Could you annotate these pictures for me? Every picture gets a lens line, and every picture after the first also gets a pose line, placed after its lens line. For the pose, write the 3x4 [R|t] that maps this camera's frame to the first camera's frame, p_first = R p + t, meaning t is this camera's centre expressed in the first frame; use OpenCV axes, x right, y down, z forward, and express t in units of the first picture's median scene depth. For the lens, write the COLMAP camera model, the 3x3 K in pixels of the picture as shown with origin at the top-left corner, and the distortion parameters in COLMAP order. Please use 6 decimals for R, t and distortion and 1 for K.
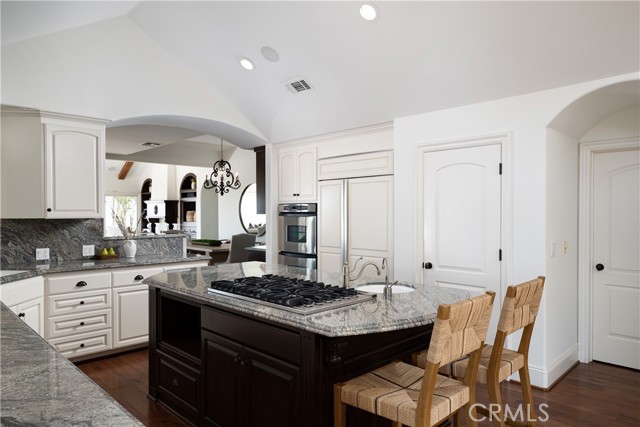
lens RADIAL K [[428.0, 0, 320.0], [0, 428.0, 213.5], [0, 0, 1]] dist [0.003716, 0.001454]
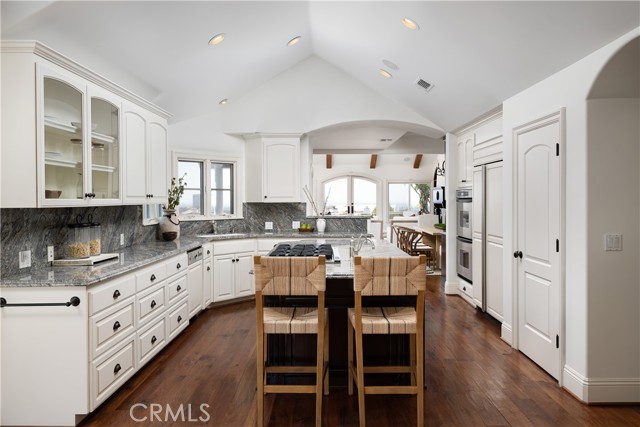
lens RADIAL K [[428.0, 0, 320.0], [0, 428.0, 213.5], [0, 0, 1]] dist [0.003716, 0.001454]
pose [[0.729756, 0.022026, -0.683352, 0.543795], [0.002003, 0.999408, 0.034352, -0.001951], [0.683704, -0.026438, 0.729280, 0.002851]]
